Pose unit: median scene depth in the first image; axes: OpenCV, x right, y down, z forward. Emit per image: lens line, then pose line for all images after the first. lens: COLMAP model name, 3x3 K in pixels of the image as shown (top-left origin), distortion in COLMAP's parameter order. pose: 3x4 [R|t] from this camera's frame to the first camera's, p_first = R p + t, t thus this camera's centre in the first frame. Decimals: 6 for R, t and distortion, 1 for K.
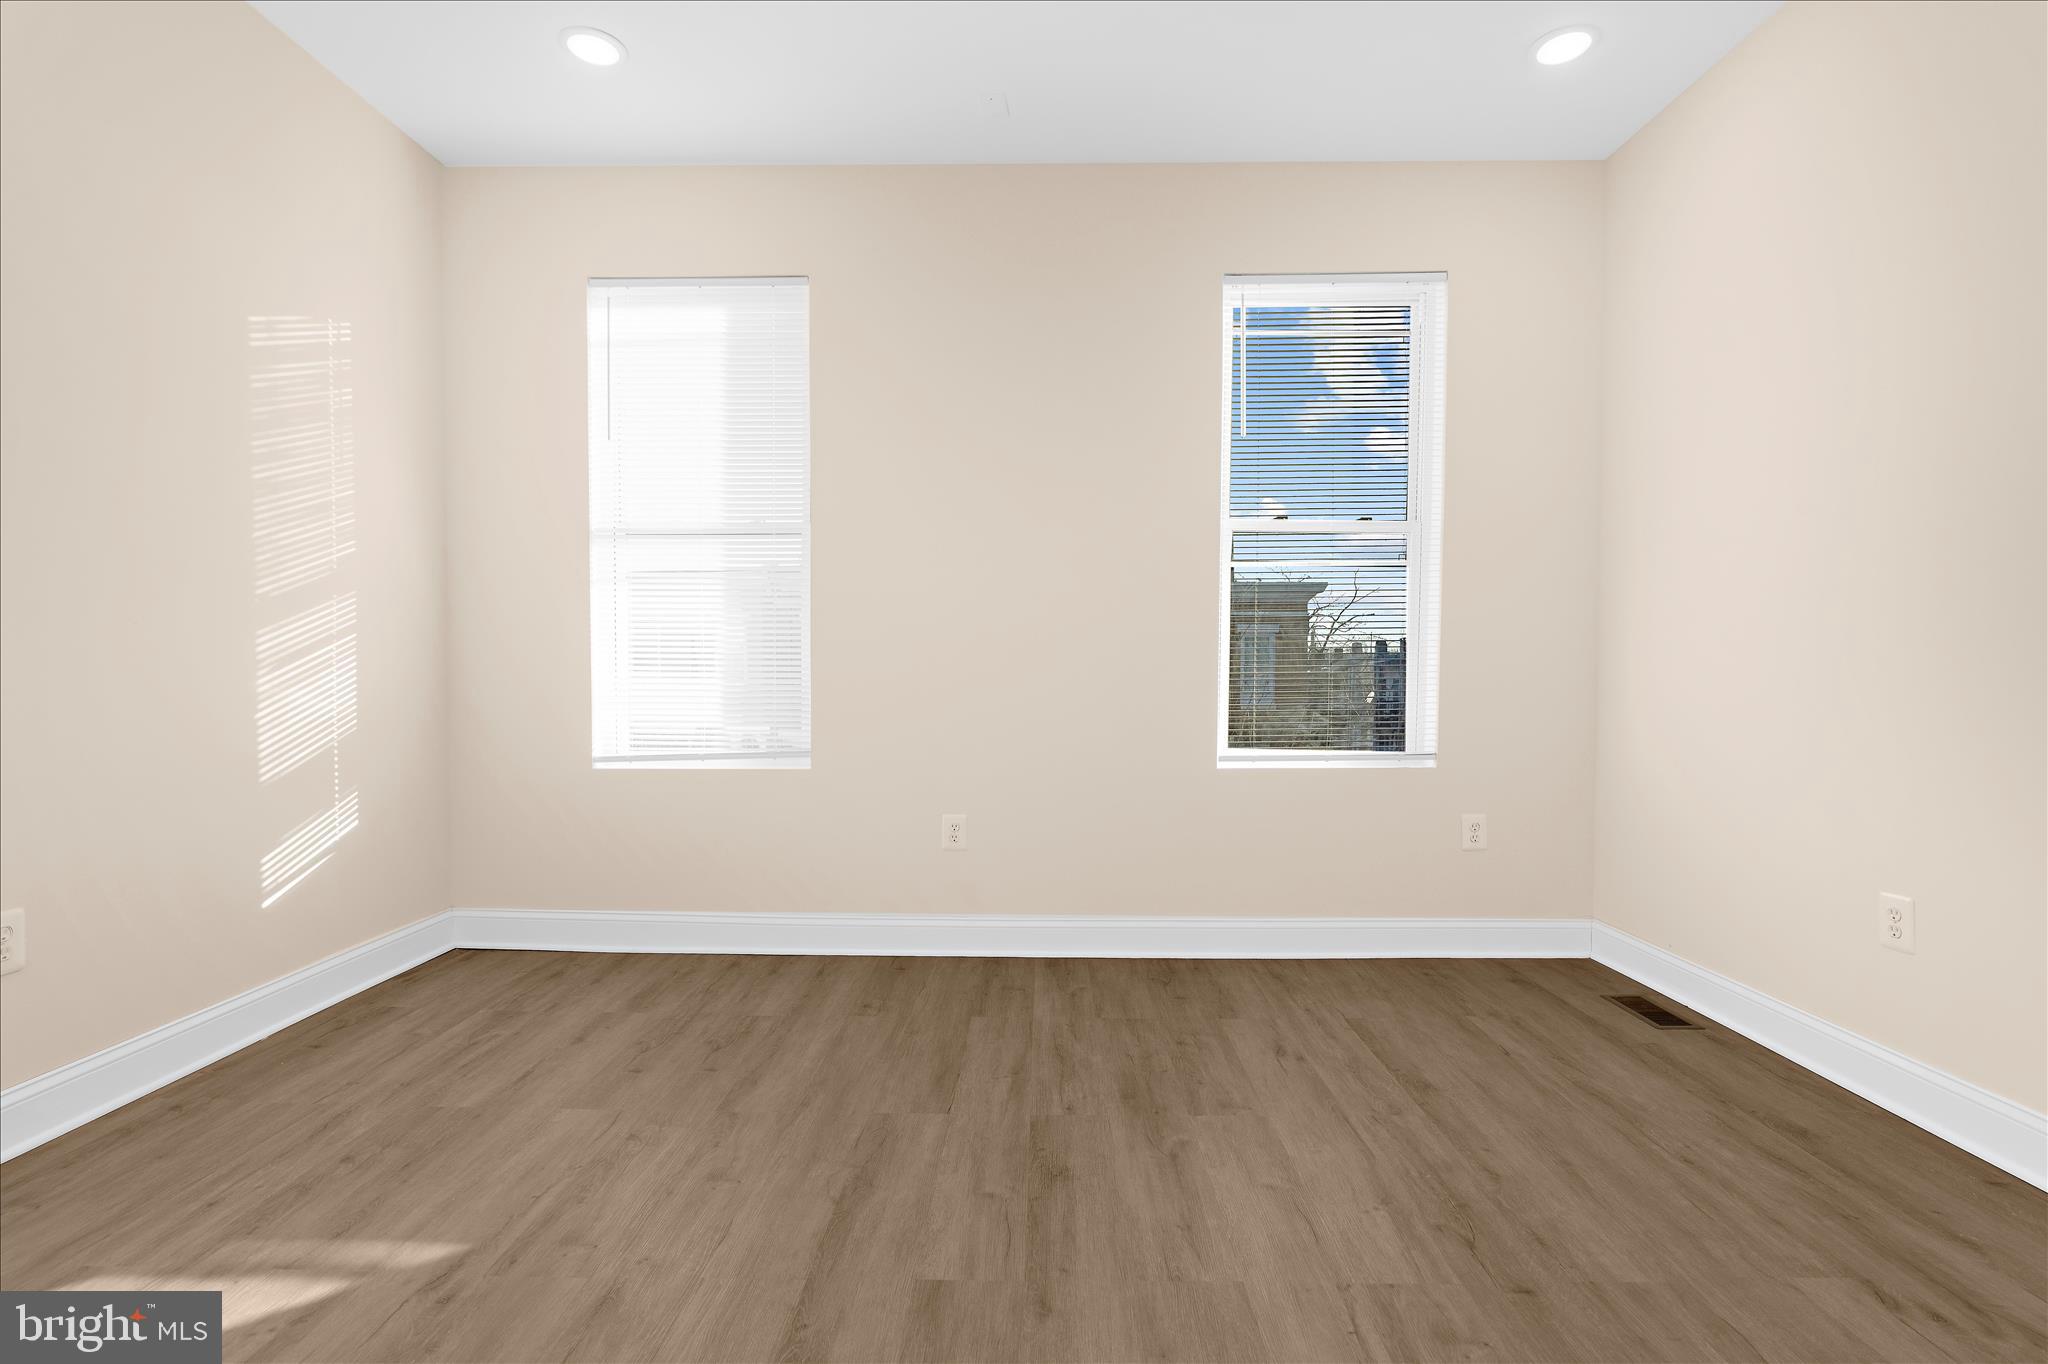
lens RADIAL K [[976.2, 0, 1030.6], [0, 976.2, 692.7], [0, 0, 1]] dist [-0.006164, 0.003063]
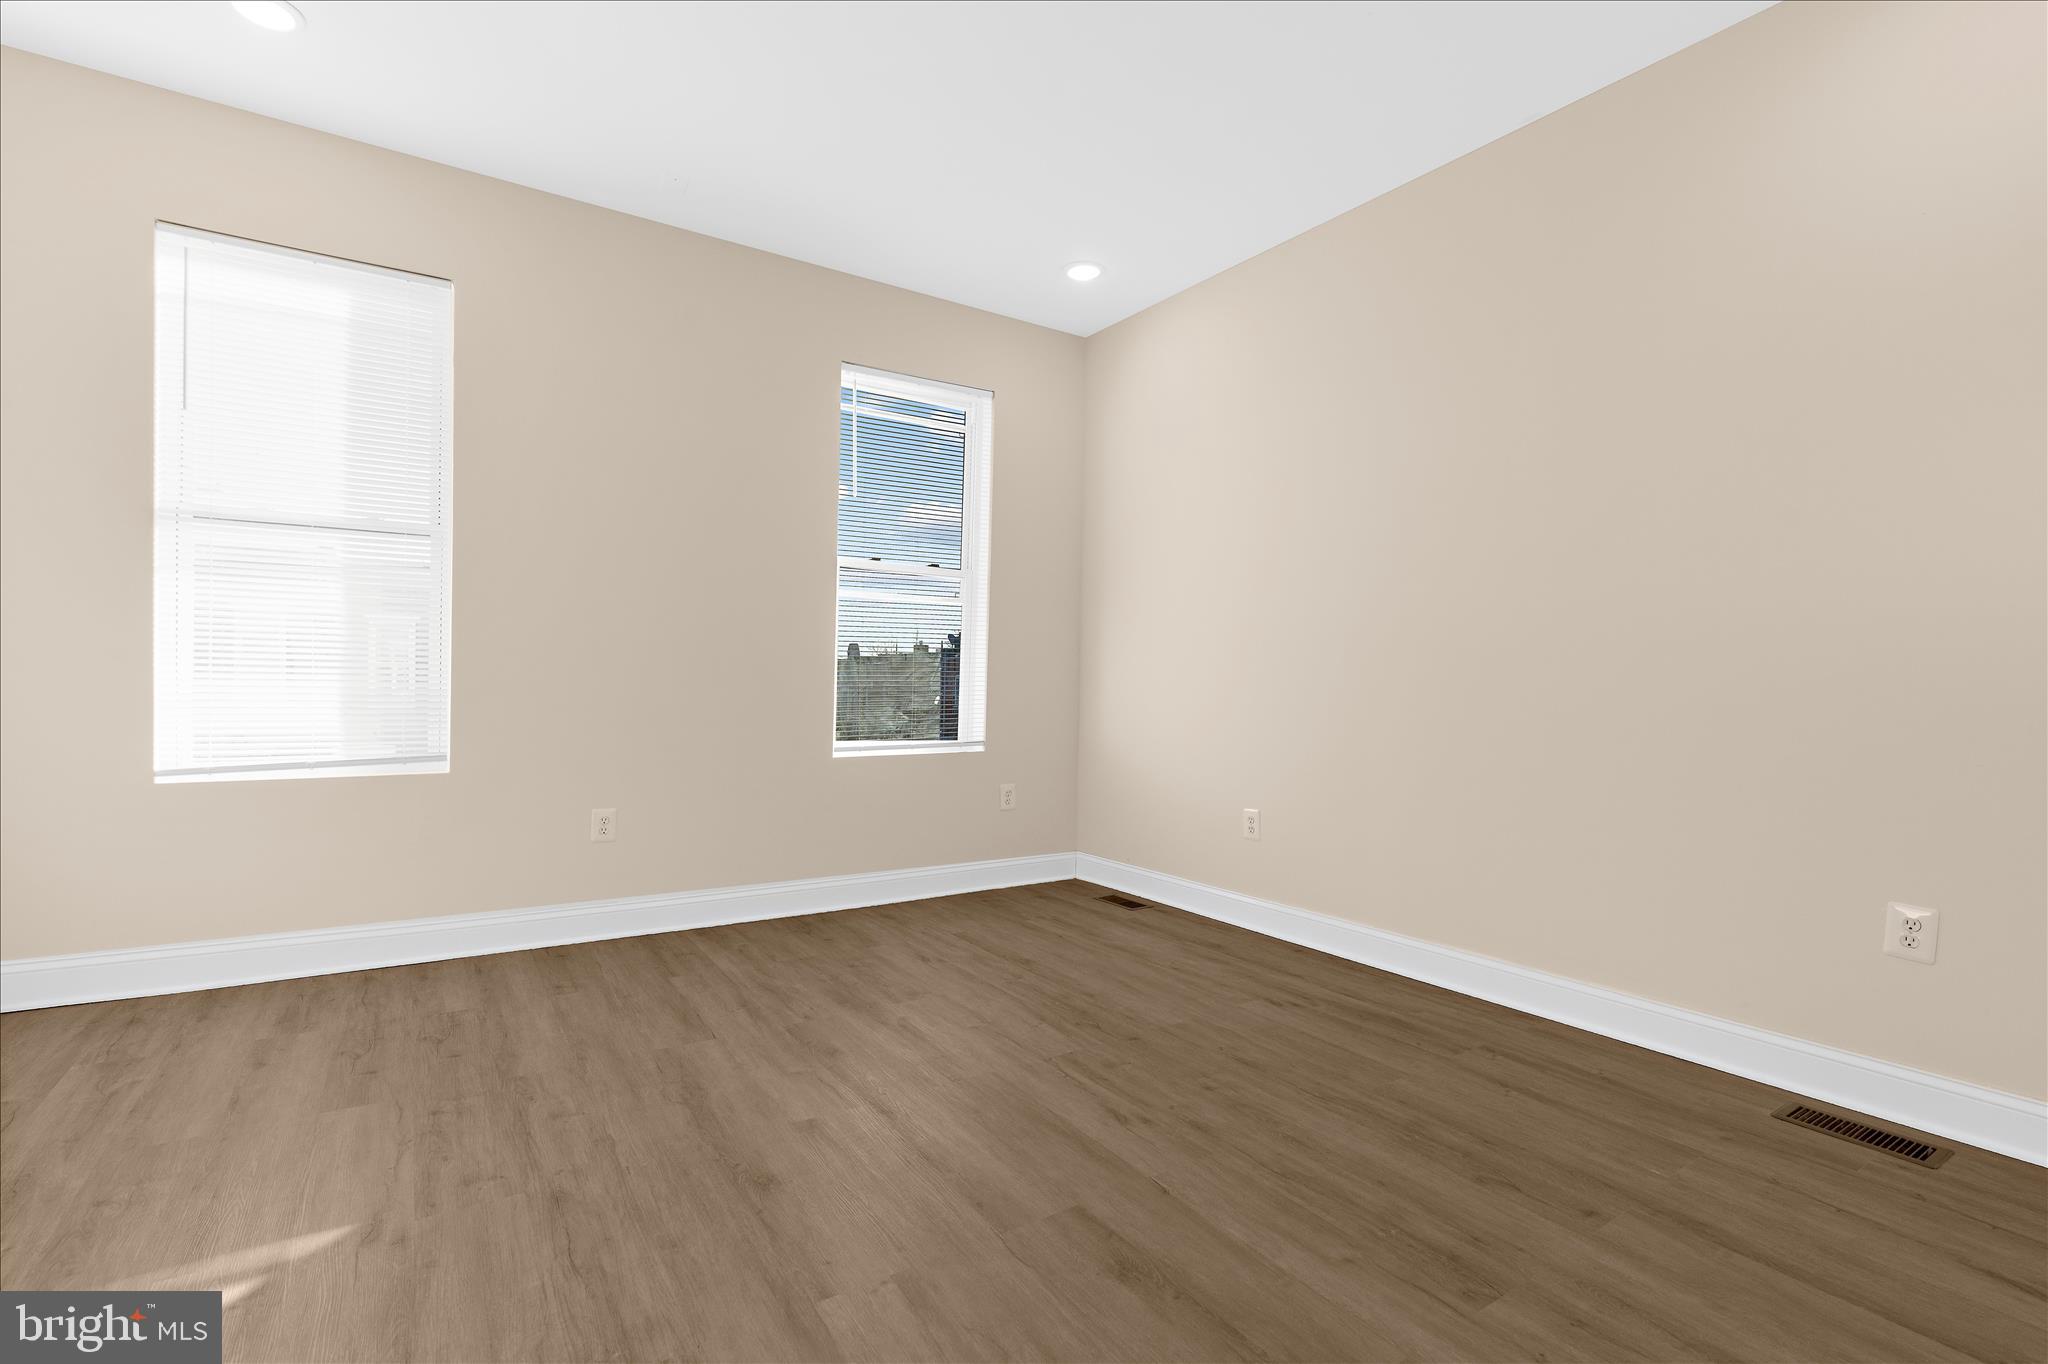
lens RADIAL K [[976.2, 0, 1031.3], [0, 976.2, 689.3], [0, 0, 1]] dist [-0.006164, 0.003063]
pose [[0.818616, 0.004901, 0.574320, -0.364447], [-0.000273, 0.999967, -0.008144, 0.000852], [-0.574341, 0.006510, 0.818590, -0.185428]]
